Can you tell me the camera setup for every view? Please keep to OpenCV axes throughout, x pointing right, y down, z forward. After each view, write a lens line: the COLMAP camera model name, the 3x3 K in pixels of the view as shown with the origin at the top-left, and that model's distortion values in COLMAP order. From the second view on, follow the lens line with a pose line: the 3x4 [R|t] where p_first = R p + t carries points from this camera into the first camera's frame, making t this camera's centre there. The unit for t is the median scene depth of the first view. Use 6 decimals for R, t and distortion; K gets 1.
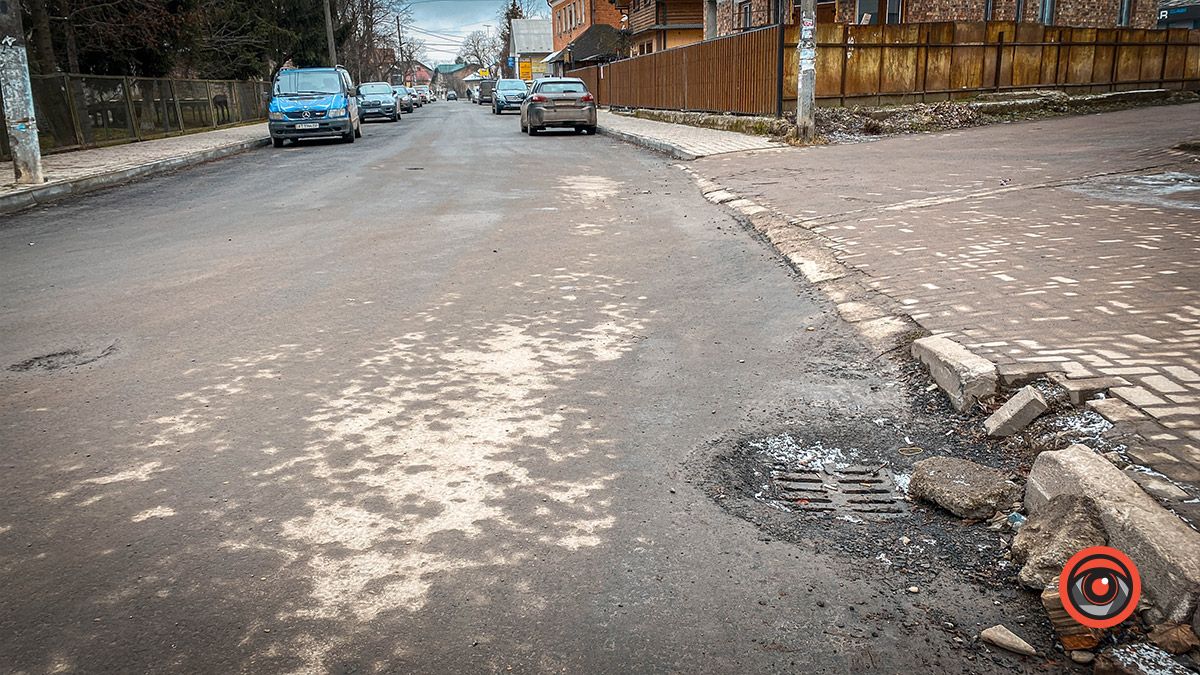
lens RADIAL K [[1009.5, 0, 600.0], [0, 1009.5, 337.5], [0, 0, 1]] dist [0.093370, -0.137396]
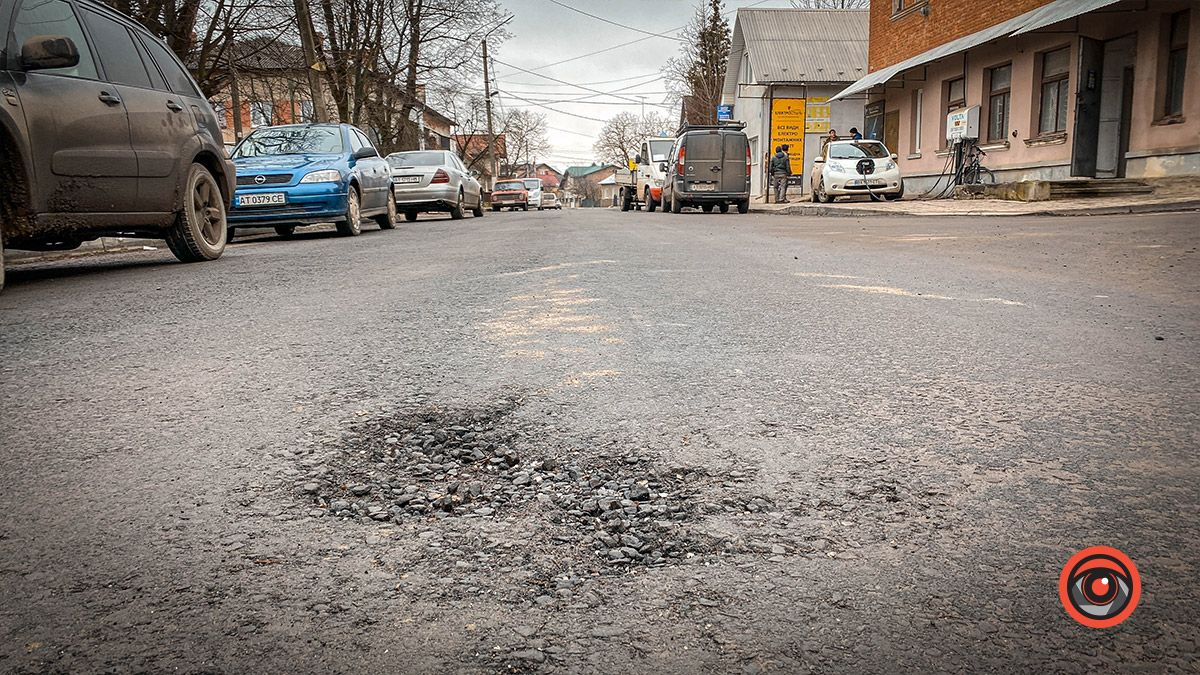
lens RADIAL K [[846.0, 0, 622.4], [0, 846.0, 324.9], [0, 0, 1]] dist [0.063141, -0.067945]
pose [[0.995233, 0.031997, -0.092124, -0.158613], [-0.040914, 0.994483, -0.096591, -0.249893], [0.088525, 0.099900, 0.991052, 1.098376]]
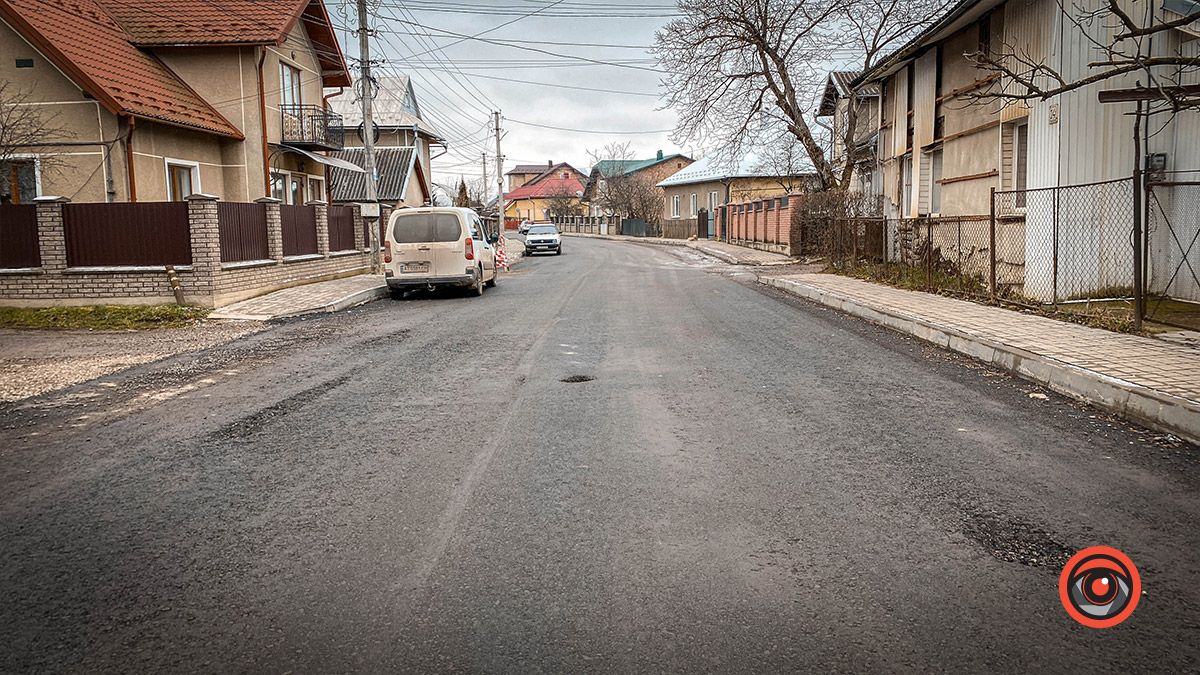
lens RADIAL K [[959.2, 0, 600.0], [0, 959.2, 337.5], [0, 0, 1]] dist [0.088269, -0.110261]
pose [[0.985547, 0.026260, -0.167352, -0.276182], [-0.045698, 0.992500, -0.113381, -0.459870], [0.163119, 0.119390, 0.979356, 1.921737]]
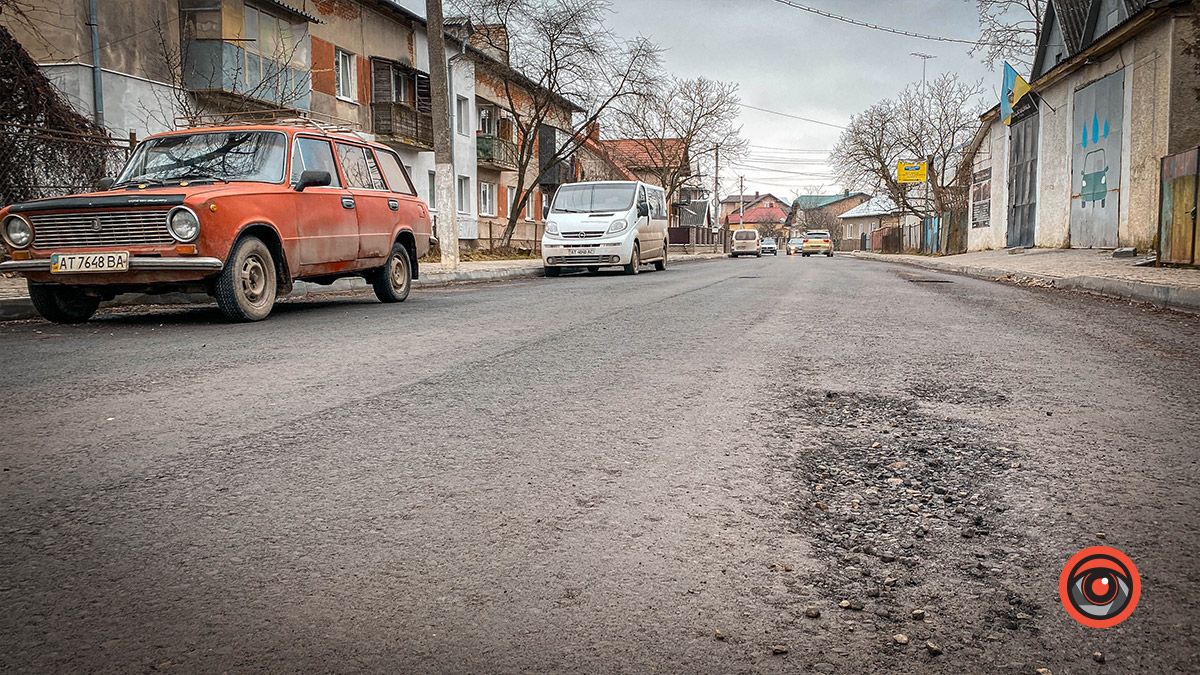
lens RADIAL K [[959.2, 0, 600.0], [0, 959.2, 337.5], [0, 0, 1]] dist [0.088269, -0.110261]
pose [[0.931826, 0.064008, -0.357215, -0.195750], [-0.113865, 0.986184, -0.120317, -0.338658], [0.344579, 0.152789, 0.926240, 1.454121]]
